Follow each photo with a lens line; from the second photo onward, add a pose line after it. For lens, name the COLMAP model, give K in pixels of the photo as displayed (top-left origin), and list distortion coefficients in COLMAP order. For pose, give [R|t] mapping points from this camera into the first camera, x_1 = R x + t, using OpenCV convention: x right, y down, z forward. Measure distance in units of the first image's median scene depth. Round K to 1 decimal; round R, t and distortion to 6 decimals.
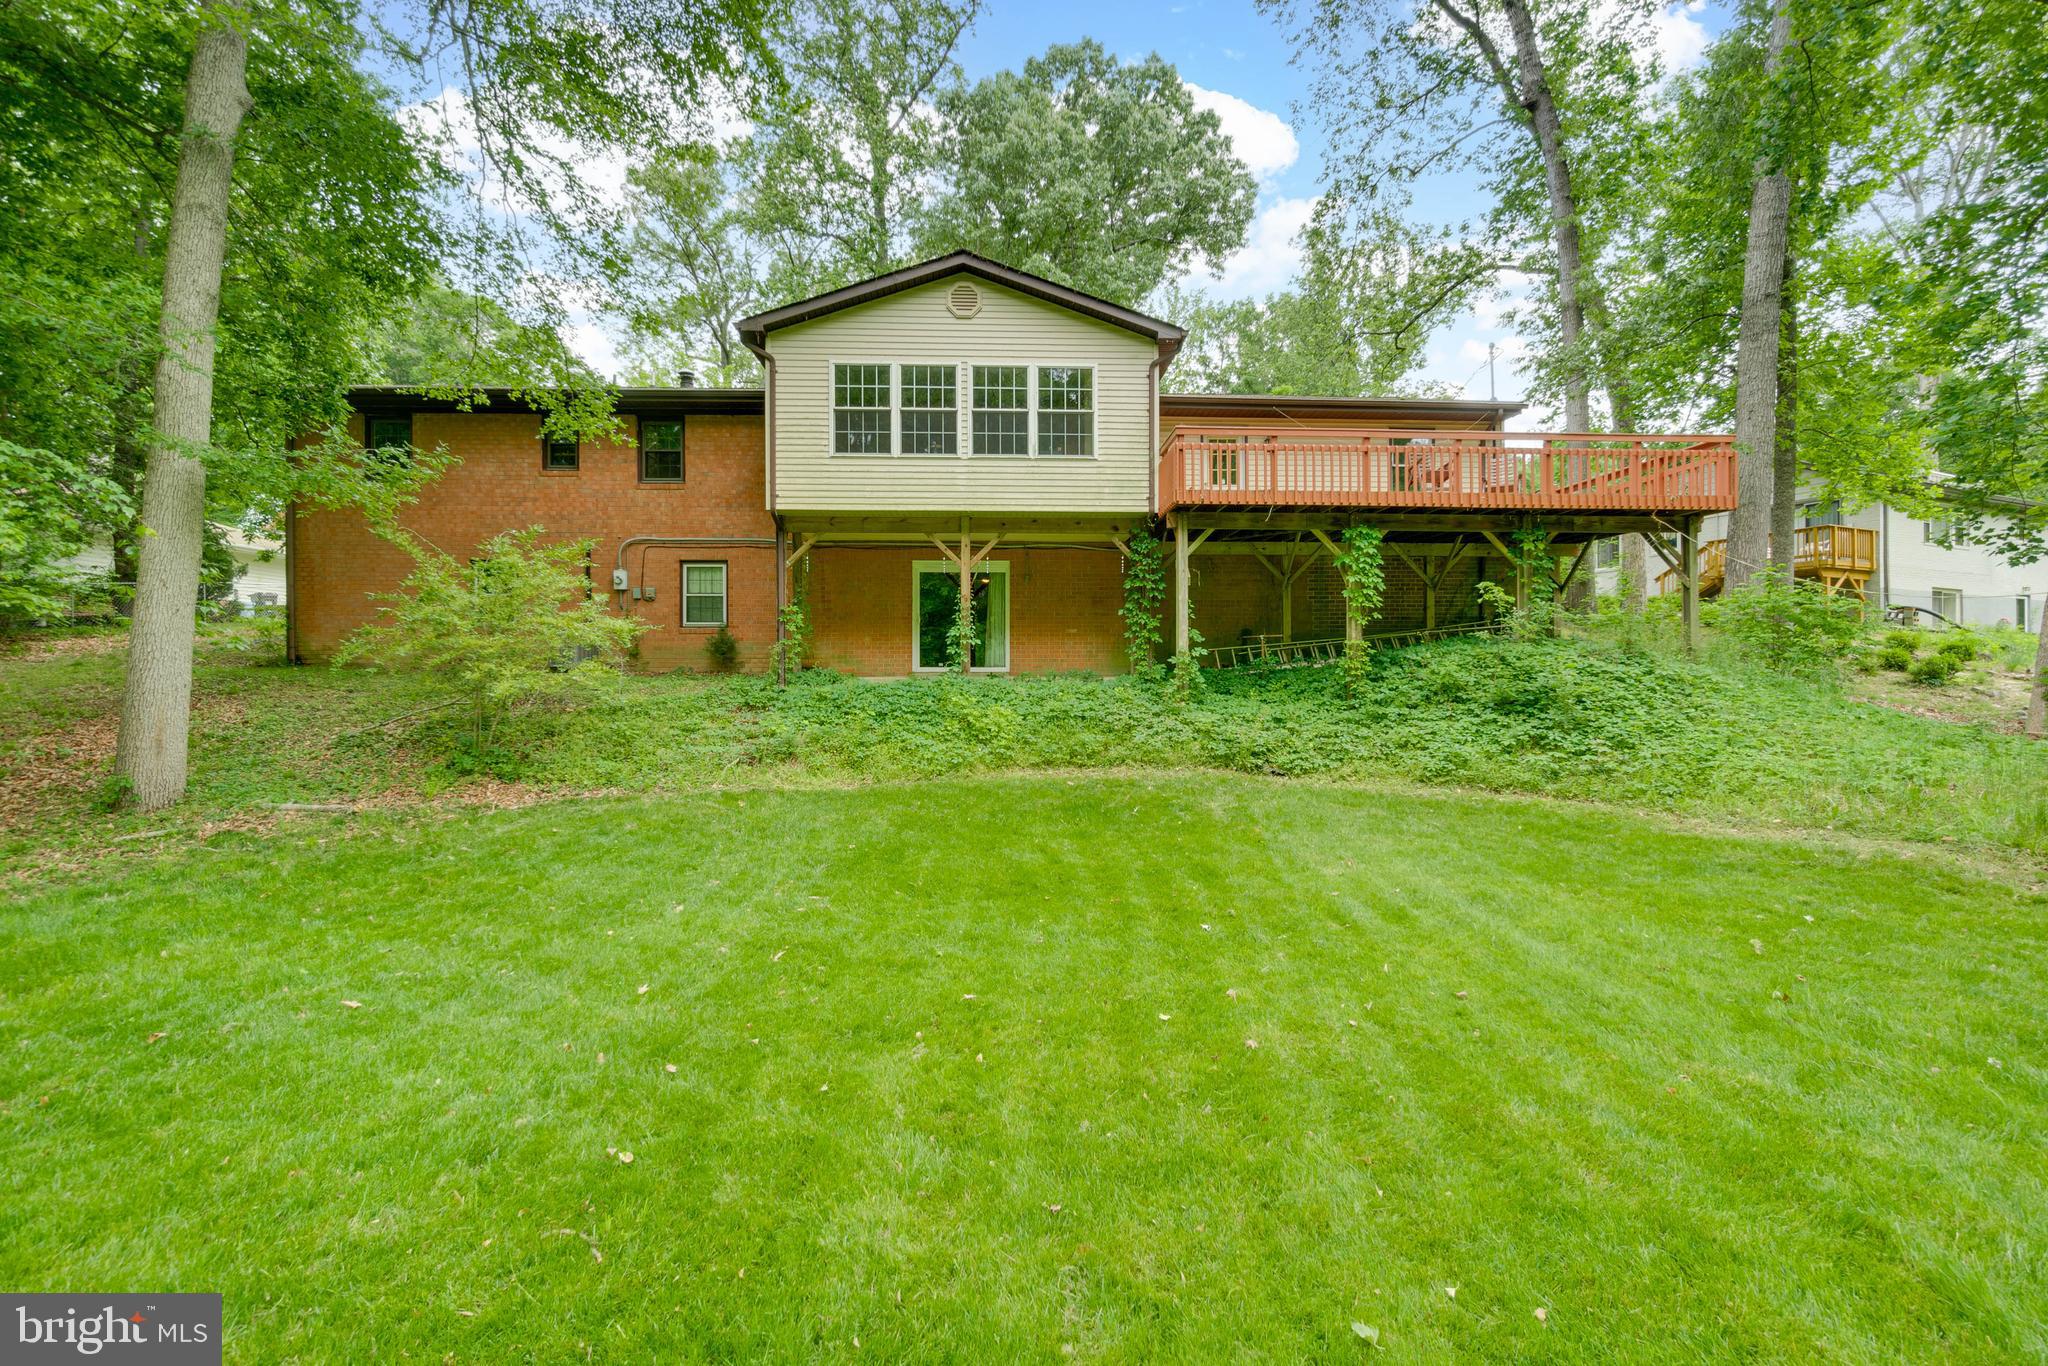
lens RADIAL K [[908.6, 0, 1024.0], [0, 908.6, 683.0], [0, 0, 1]] dist [0.000413, 0.000398]
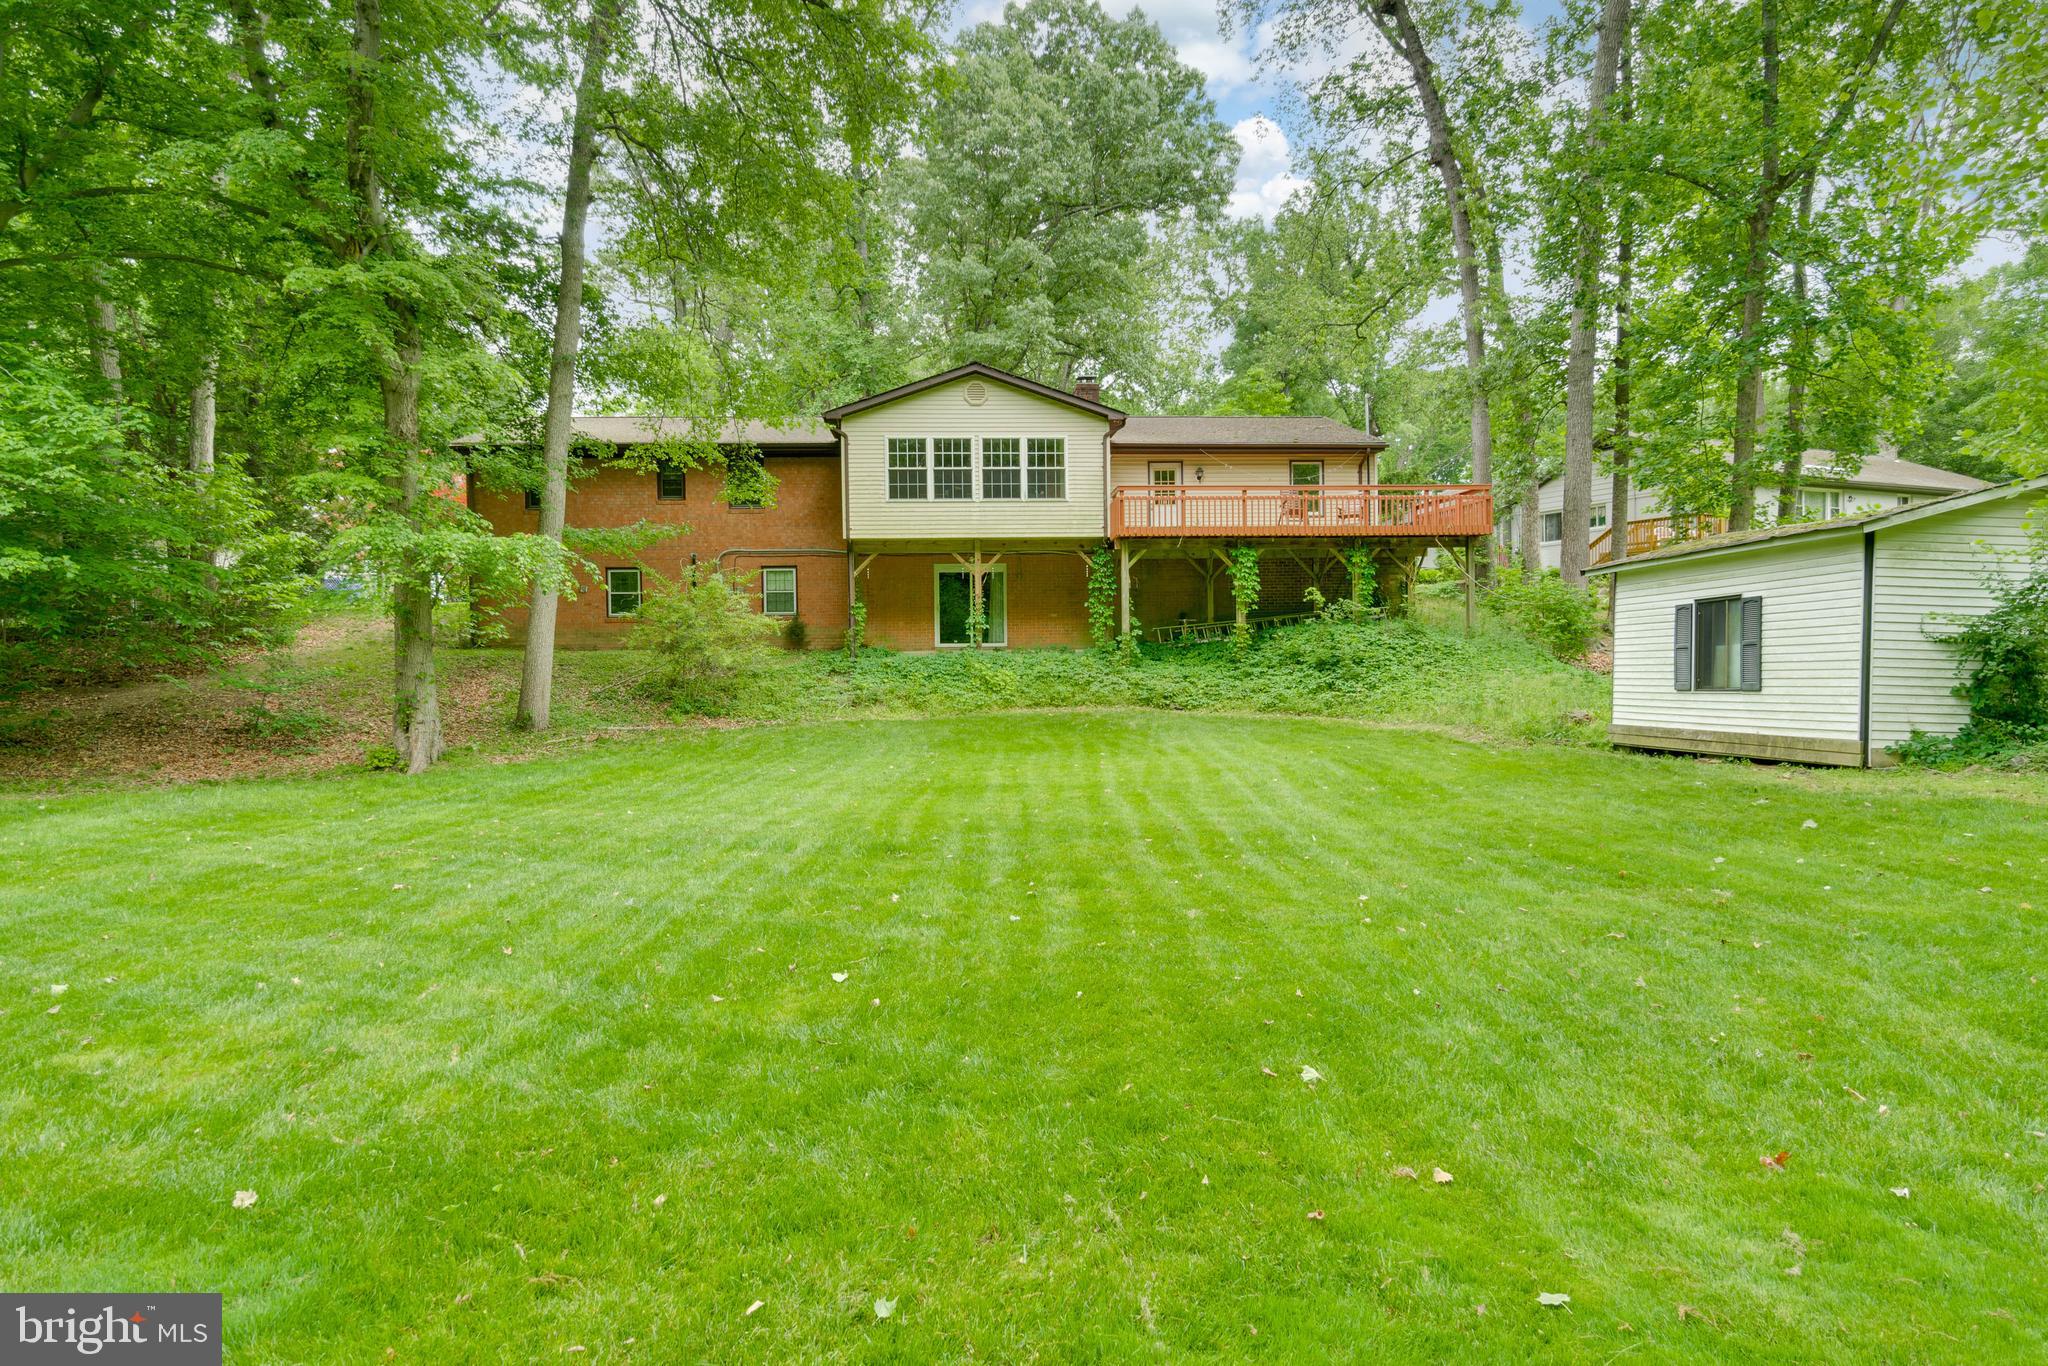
lens RADIAL K [[1216.8, 0, 1024.0], [0, 1216.8, 683.0], [0, 0, 1]] dist [-0.003837, 0.001209]
pose [[0.999789, -0.011296, 0.017165, -0.027412], [0.010880, 0.999649, 0.024171, -0.001510], [-0.017432, -0.023979, 0.999560, -0.968296]]
